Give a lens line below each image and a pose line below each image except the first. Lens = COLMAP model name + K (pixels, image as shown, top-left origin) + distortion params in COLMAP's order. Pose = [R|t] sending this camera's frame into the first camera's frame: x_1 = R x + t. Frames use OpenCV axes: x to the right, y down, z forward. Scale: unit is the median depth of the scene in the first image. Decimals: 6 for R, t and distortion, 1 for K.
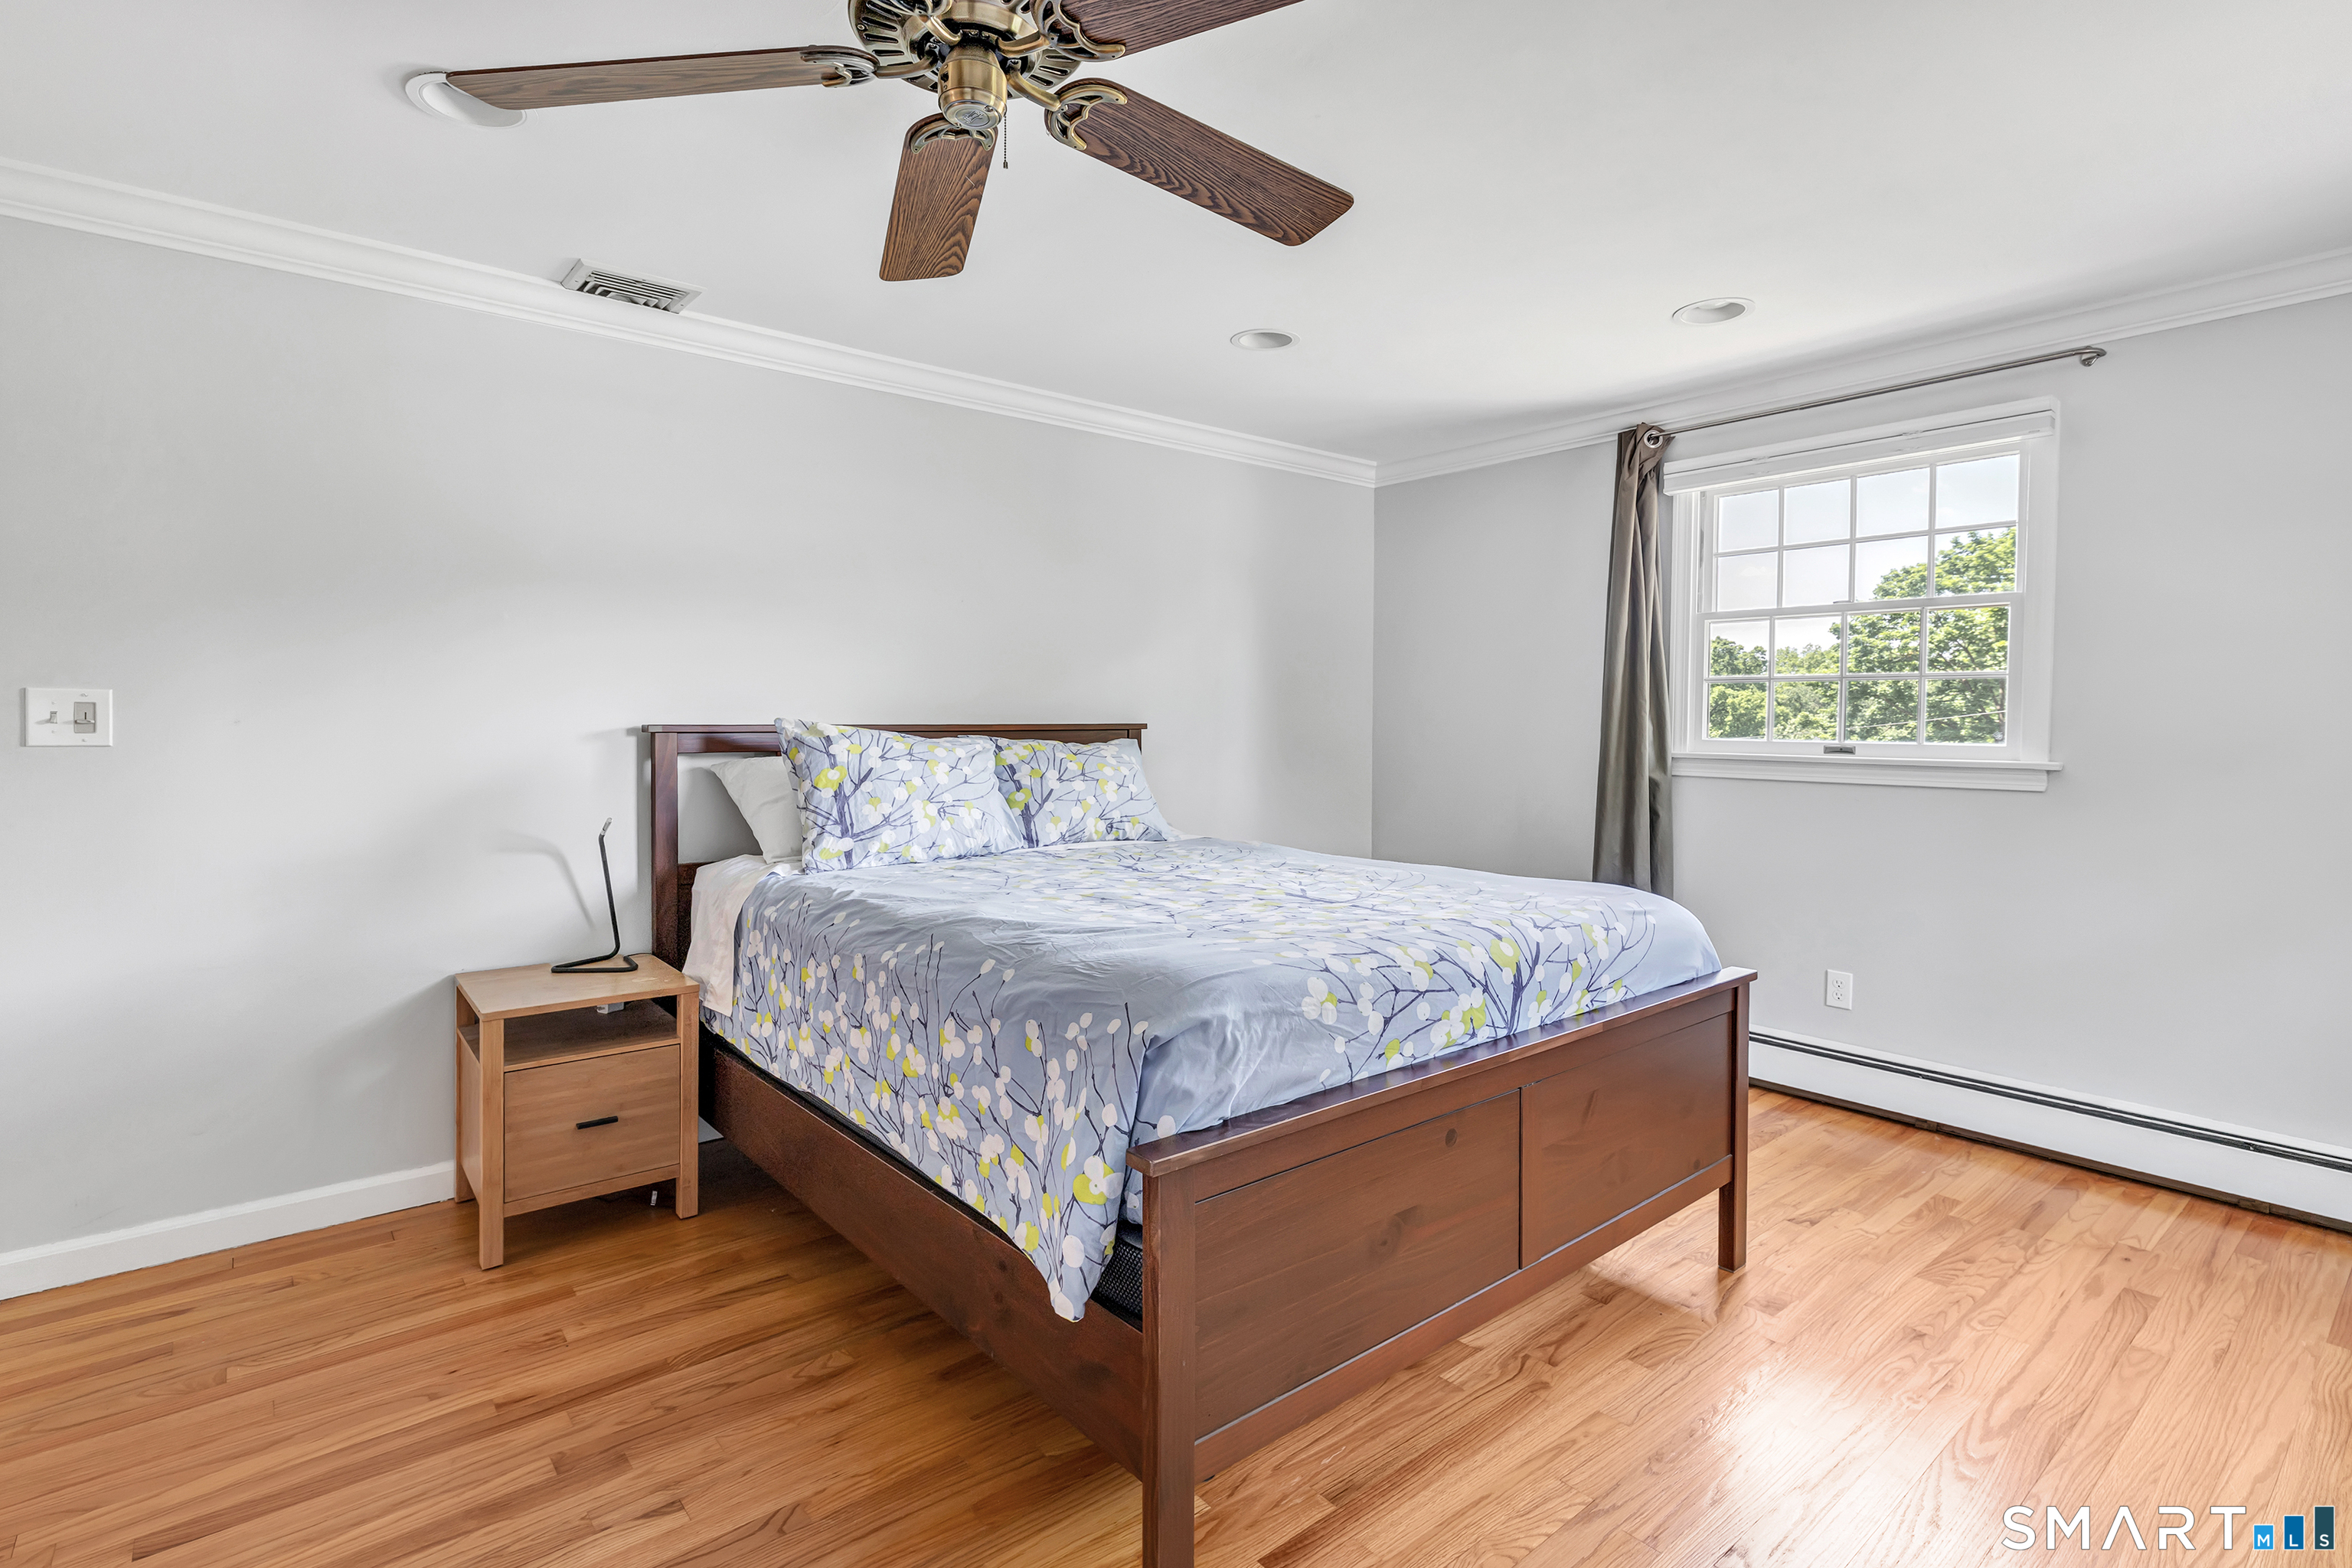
lens RADIAL K [[1095.4, 0, 1173.1], [0, 1095.4, 737.8], [0, 0, 1]] dist [-0.000505, -0.000263]
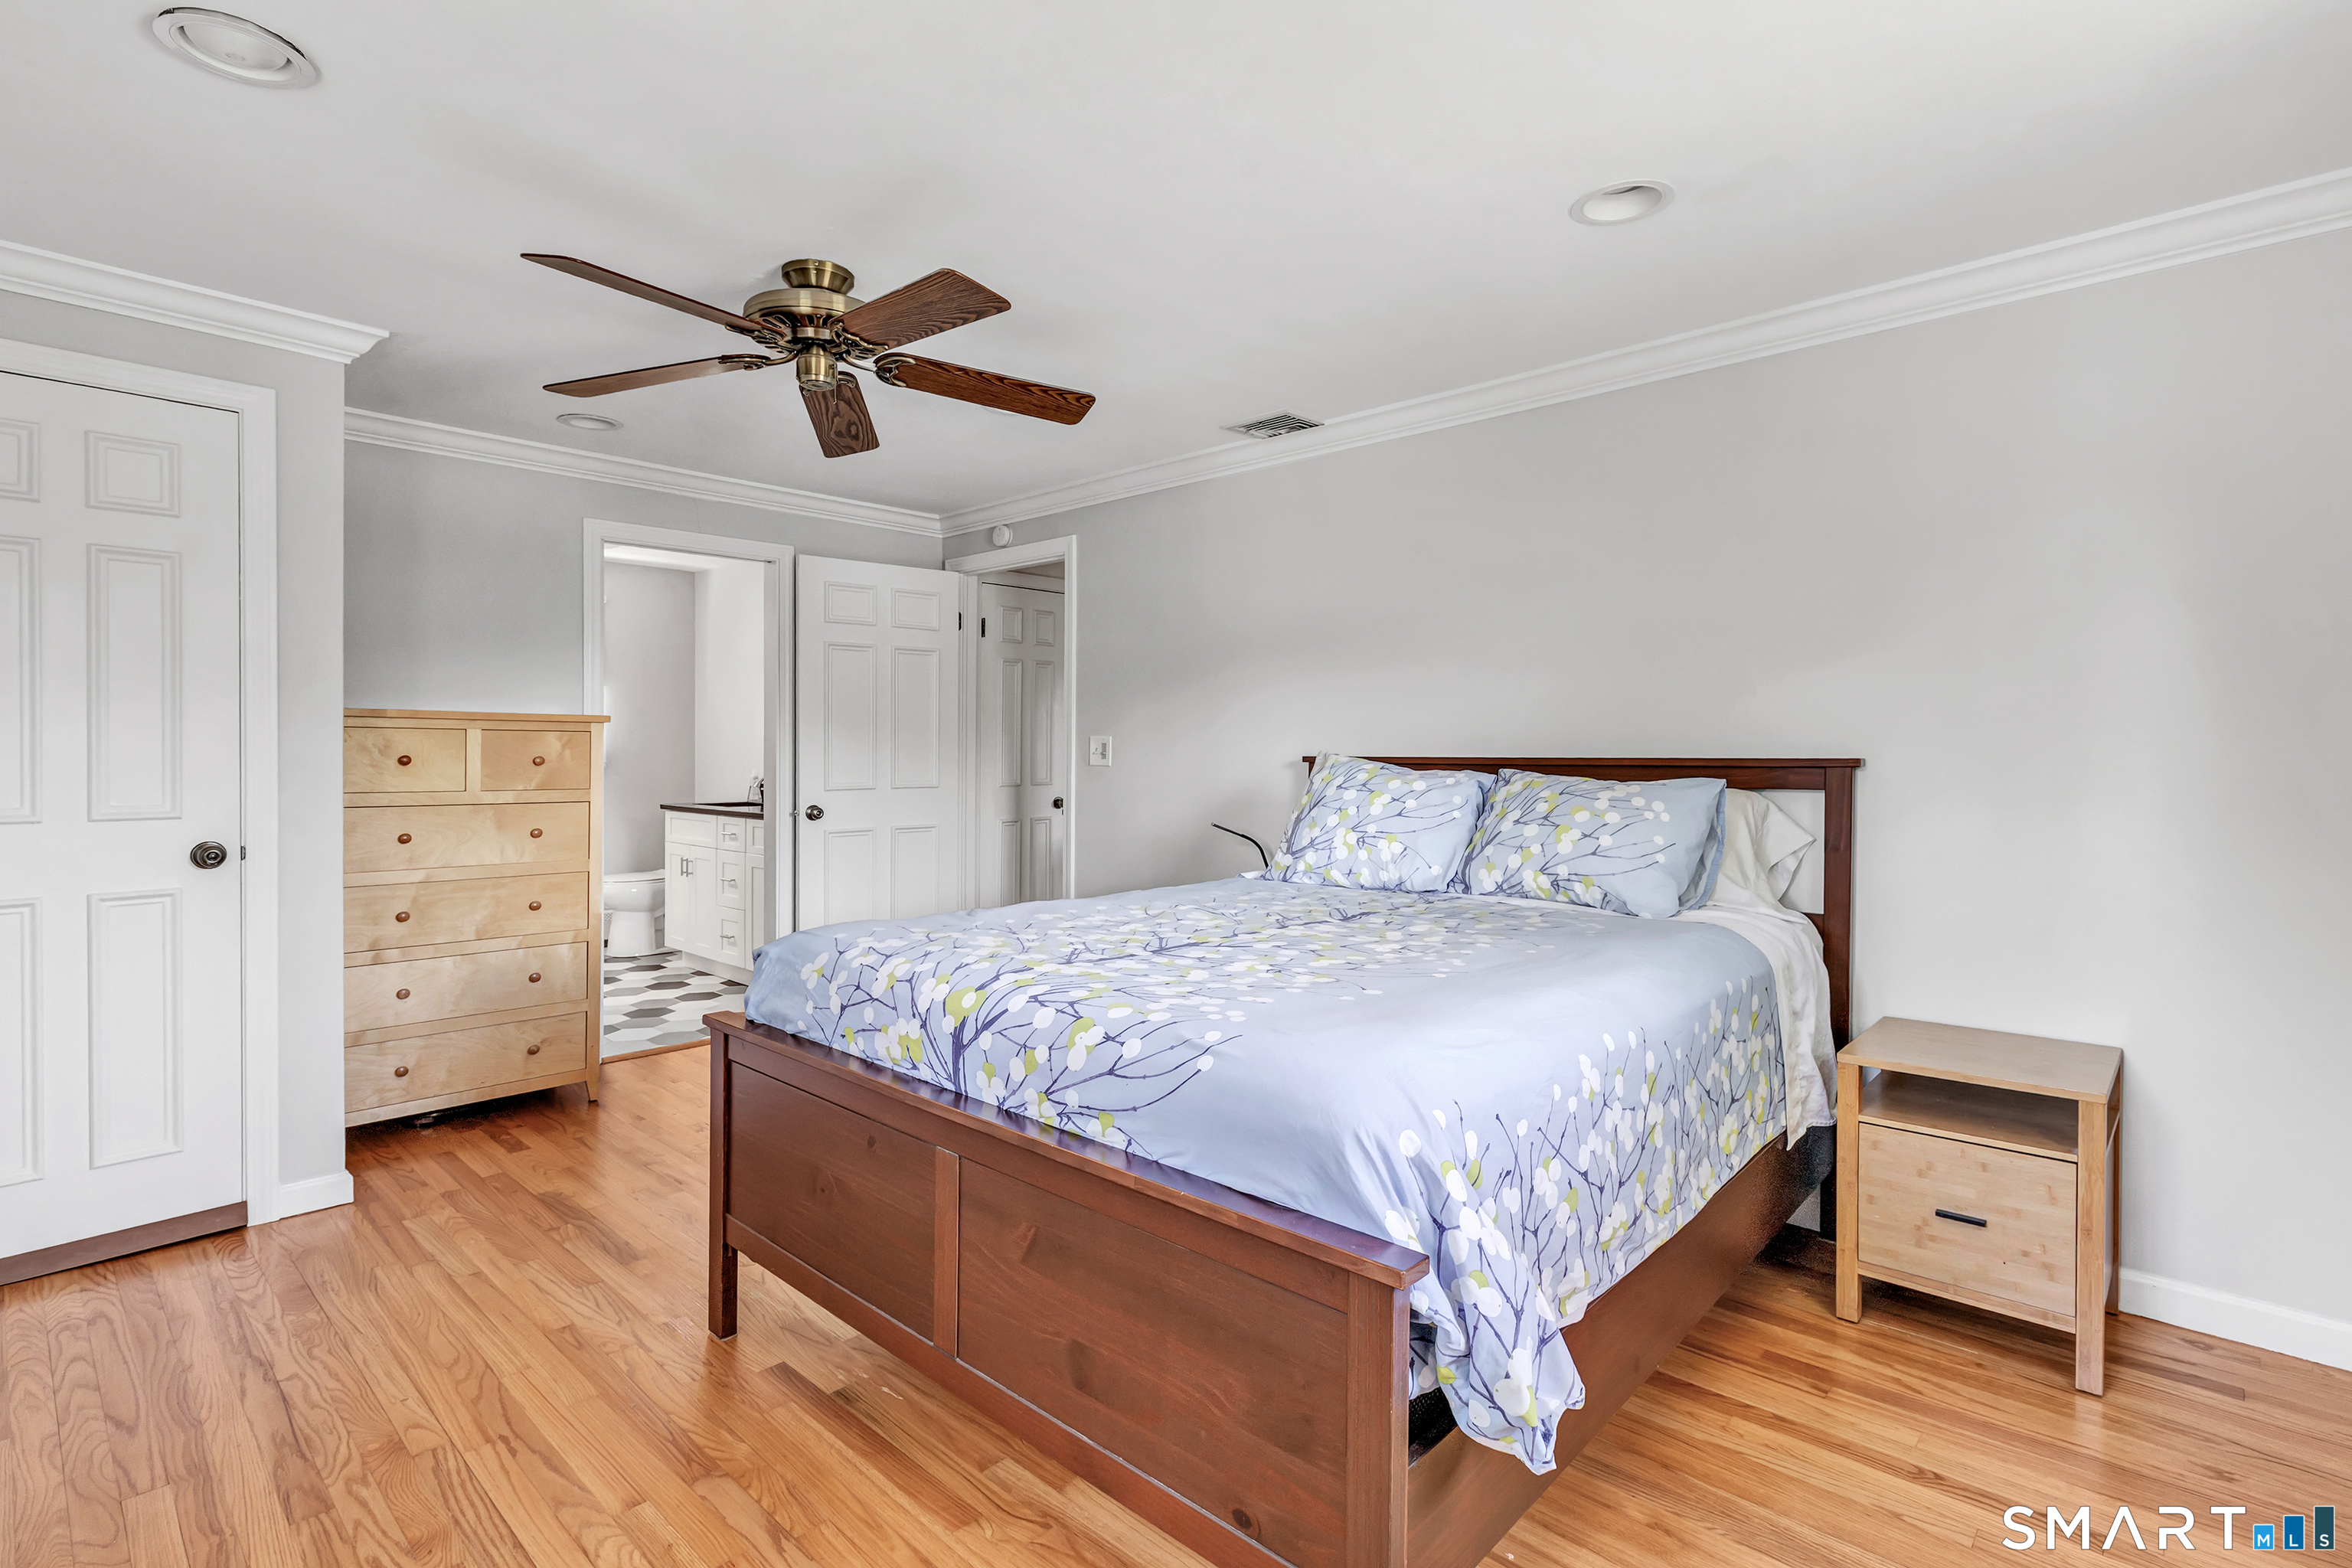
lens RADIAL K [[1158.9, 0, 1168.7], [0, 1158.9, 760.7], [0, 0, 1]] dist [0.001339, 0.000183]
pose [[0.120619, 0.004379, -0.992689, 1.058040], [-0.018970, 0.999818, 0.002105, -0.008301], [0.992518, 0.018578, 0.120681, 0.866969]]
